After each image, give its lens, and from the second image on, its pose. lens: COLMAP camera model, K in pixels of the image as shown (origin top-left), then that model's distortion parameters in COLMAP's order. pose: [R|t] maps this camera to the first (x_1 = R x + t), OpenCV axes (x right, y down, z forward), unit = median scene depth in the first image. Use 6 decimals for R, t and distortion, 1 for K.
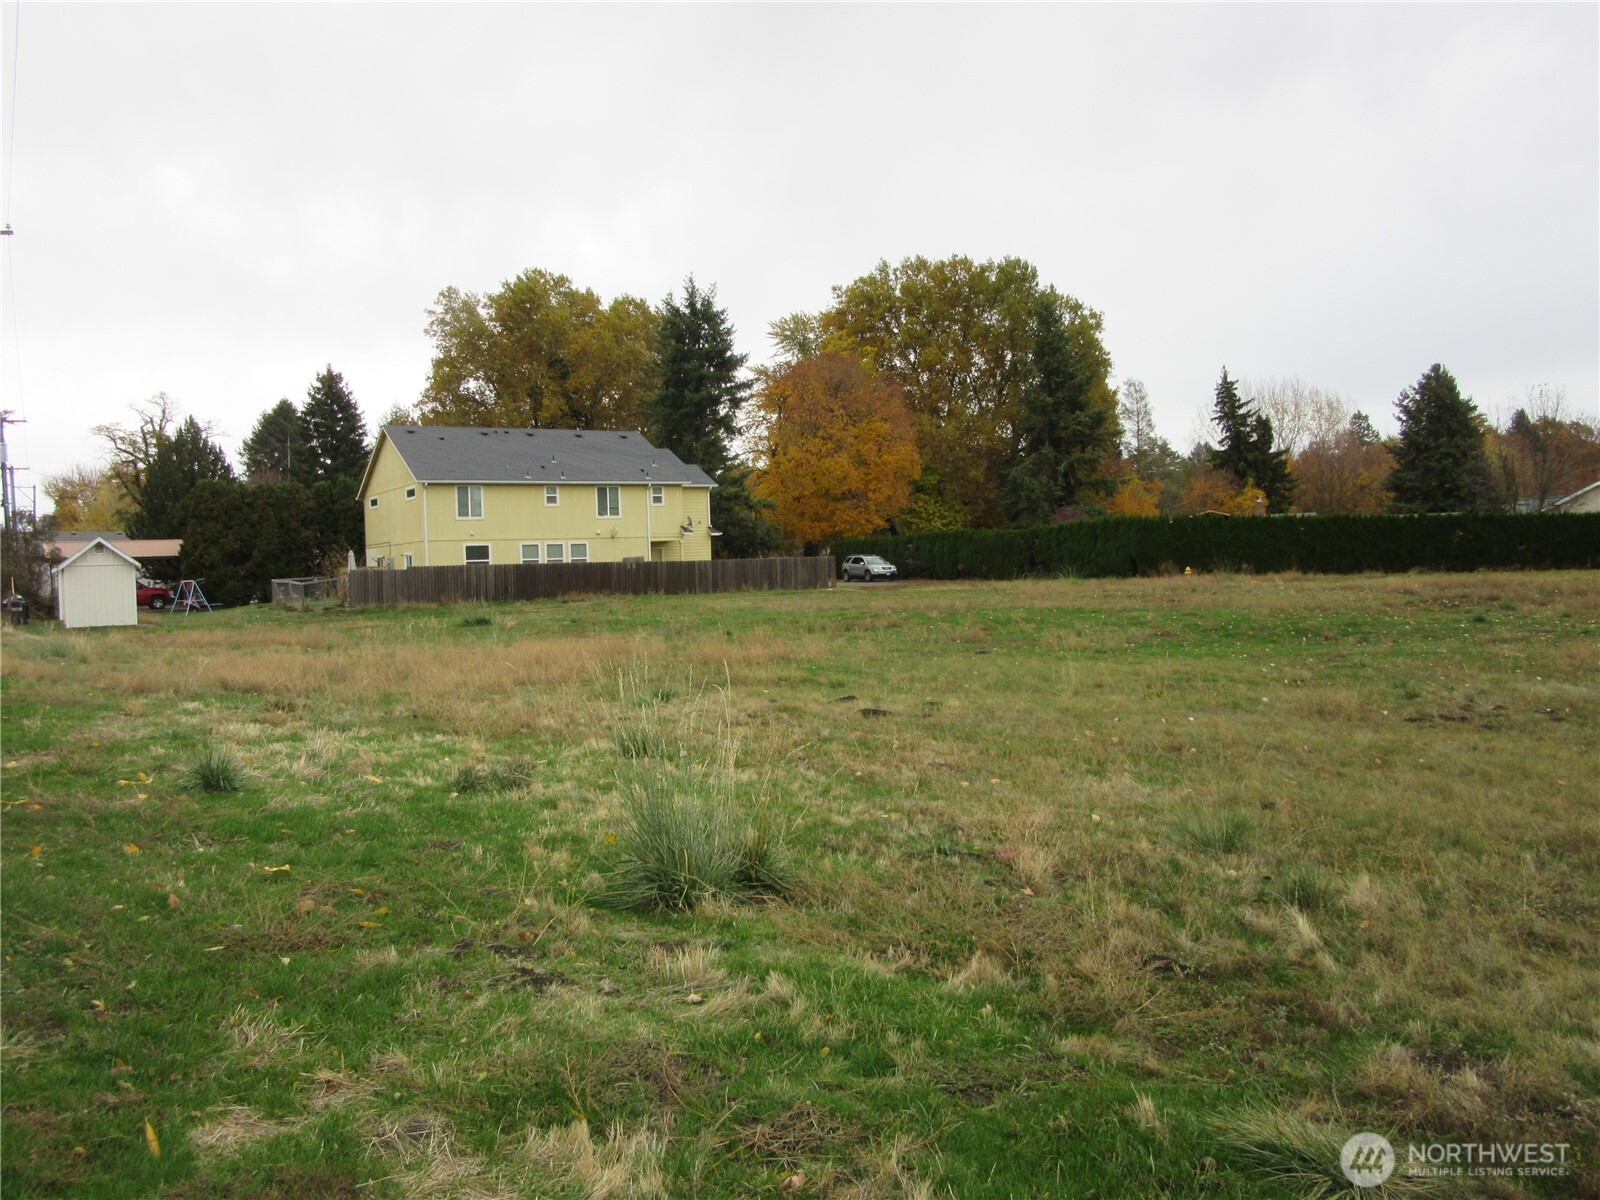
lens RADIAL K [[1386.6, 0, 802.0], [0, 1386.6, 604.3], [0, 0, 1]] dist [-0.010078, 0.043997]
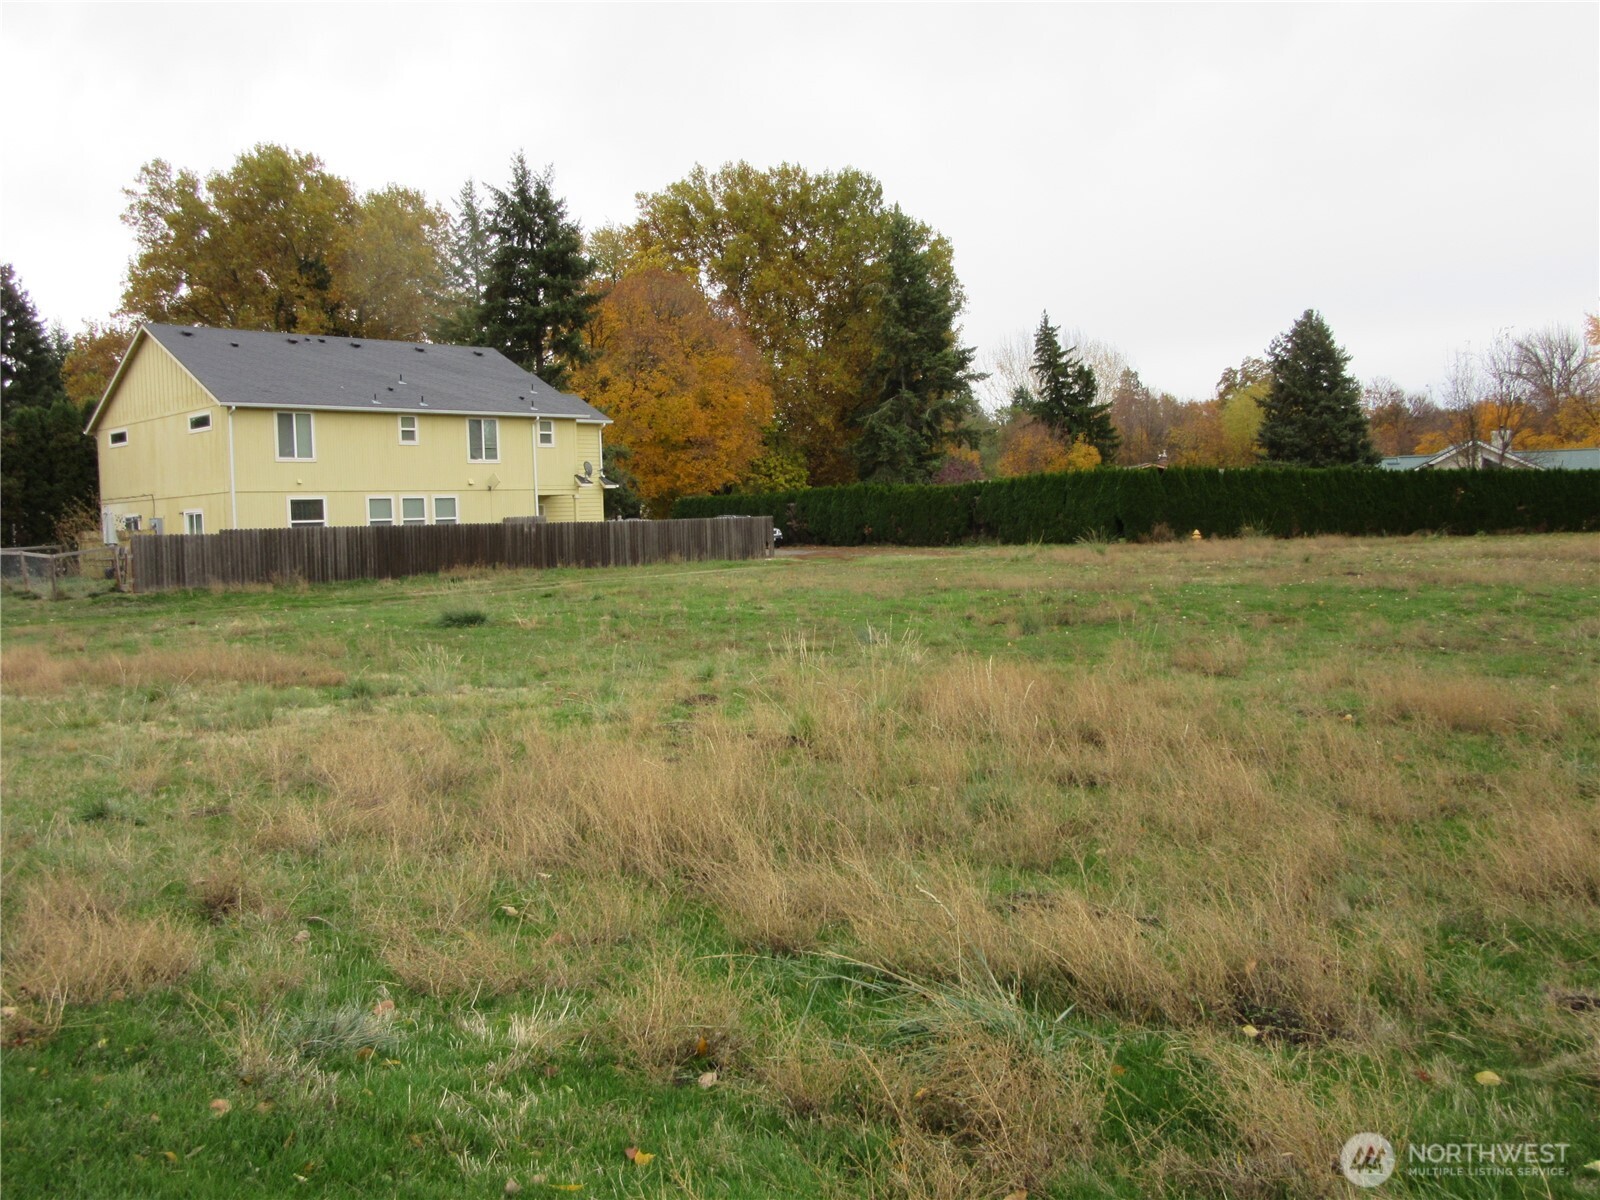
lens RADIAL K [[1441.7, 0, 798.3], [0, 1441.7, 594.7], [0, 0, 1]] dist [-0.005294, 0.007690]
pose [[0.971010, -0.011696, 0.238752, -0.105175], [0.007807, 0.999821, 0.017229, -0.003360], [-0.238911, -0.014866, 0.970928, 0.151874]]
